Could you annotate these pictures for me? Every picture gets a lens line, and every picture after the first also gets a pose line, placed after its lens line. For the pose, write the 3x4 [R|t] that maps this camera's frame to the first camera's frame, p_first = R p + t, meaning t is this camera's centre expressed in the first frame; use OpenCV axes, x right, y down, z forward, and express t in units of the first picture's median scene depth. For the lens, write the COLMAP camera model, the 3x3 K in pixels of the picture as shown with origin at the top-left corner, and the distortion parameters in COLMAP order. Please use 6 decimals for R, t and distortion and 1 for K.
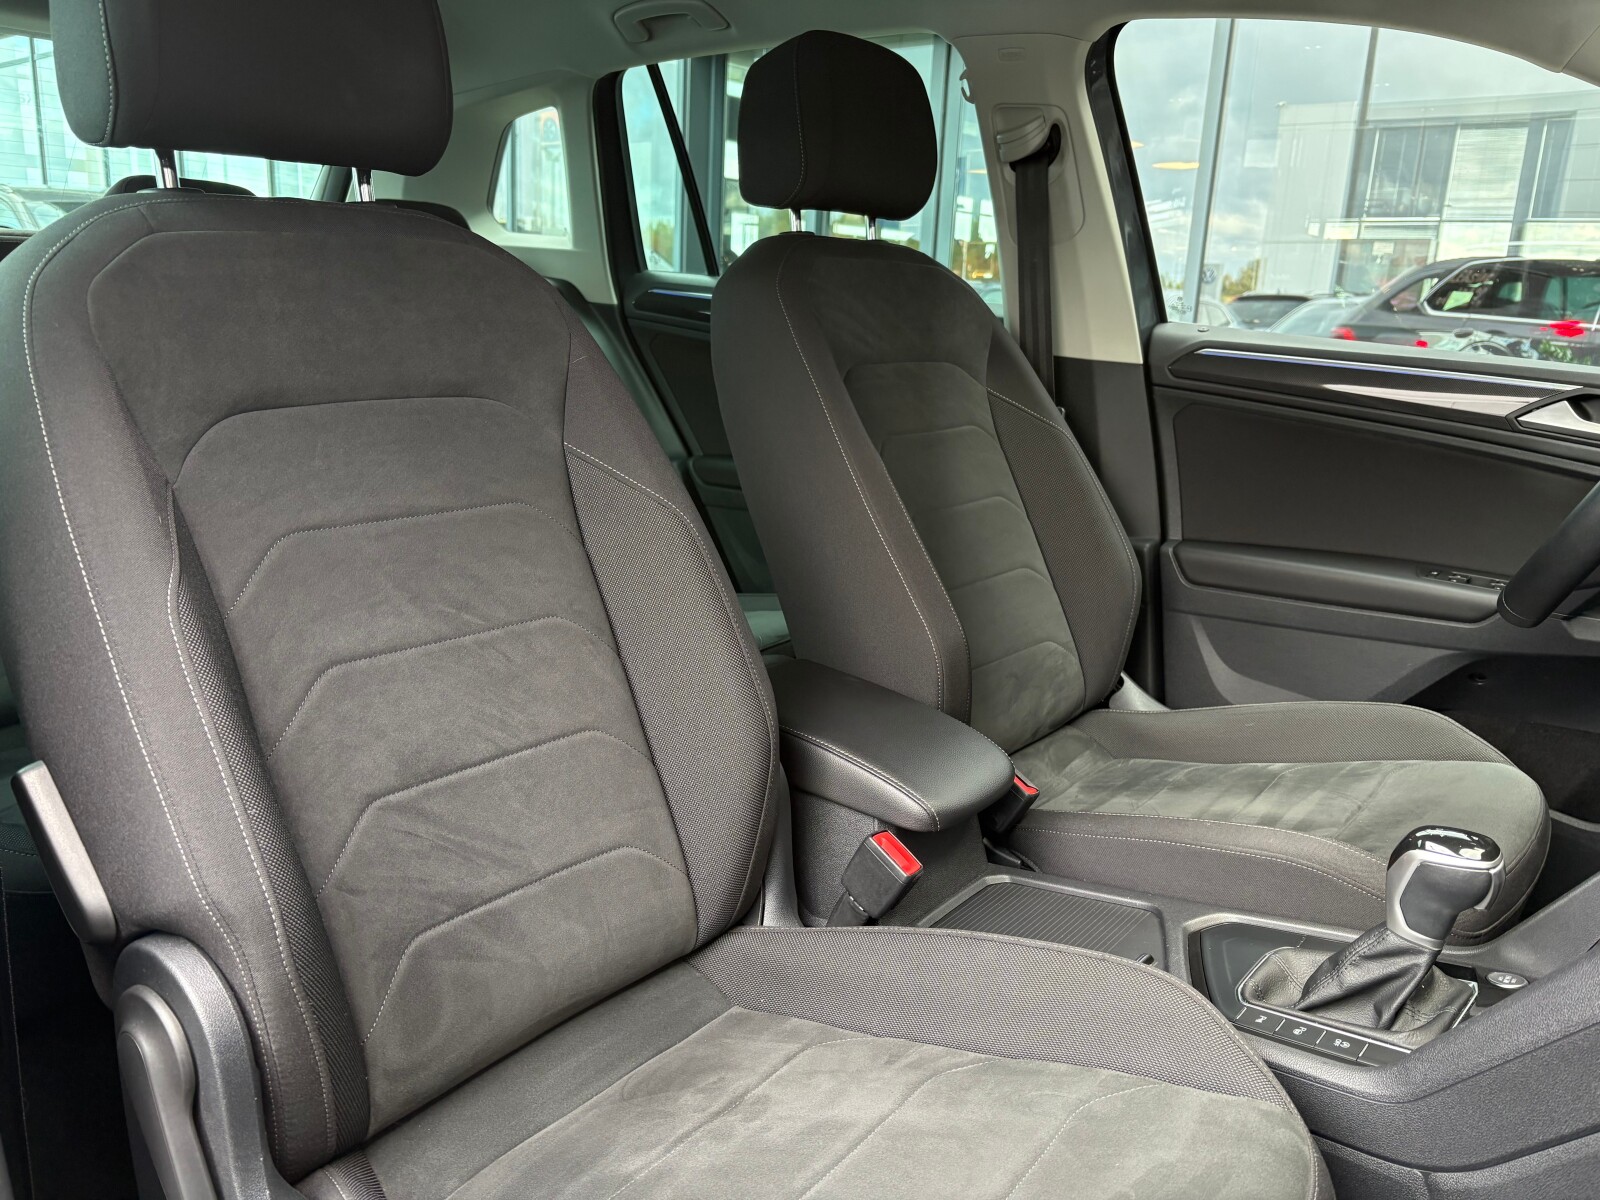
lens RADIAL K [[1216.4, 0, 798.6], [0, 1216.4, 591.8], [0, 0, 1]] dist [0.038589, -0.036789]
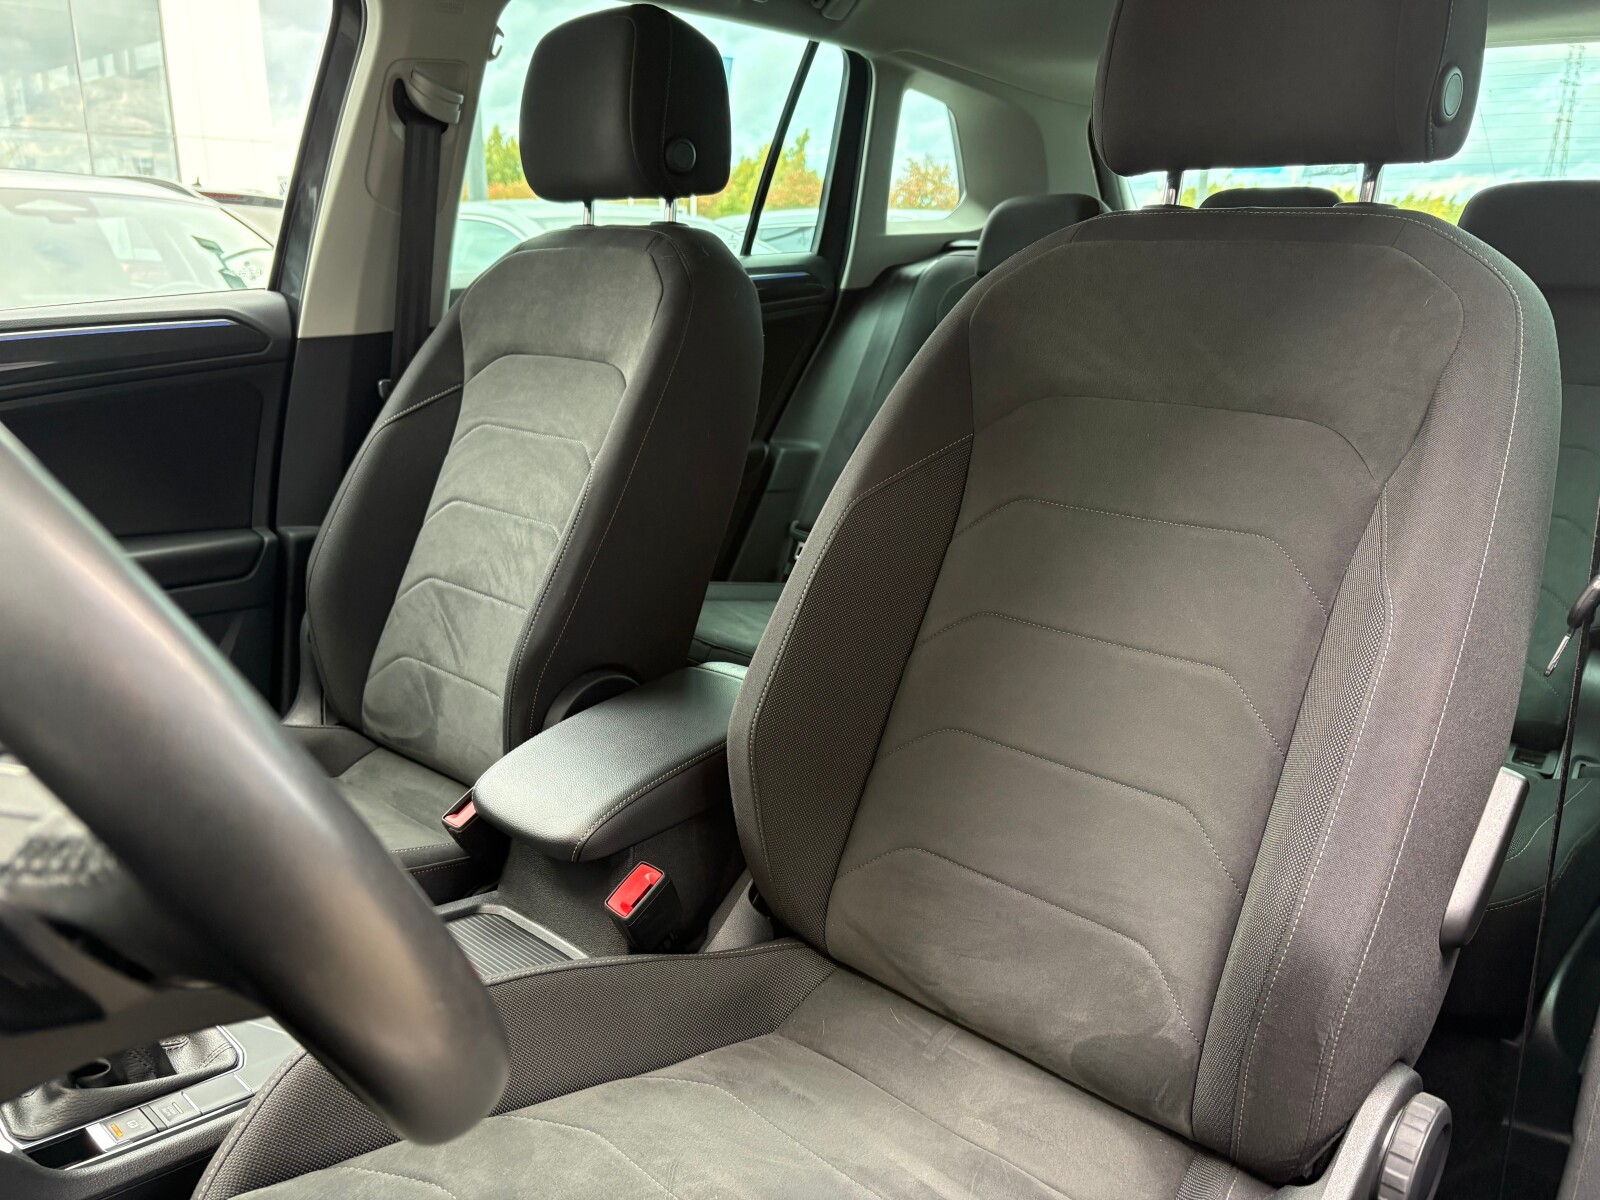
lens RADIAL K [[1216.4, 0, 795.7], [0, 1216.4, 608.3], [0, 0, 1]] dist [0.038589, -0.036789]
pose [[-0.066783, 0.241508, -0.968098, 1.235561], [-0.259891, 0.932561, 0.250571, -0.337387], [0.963326, 0.268334, 0.000487, 1.440984]]
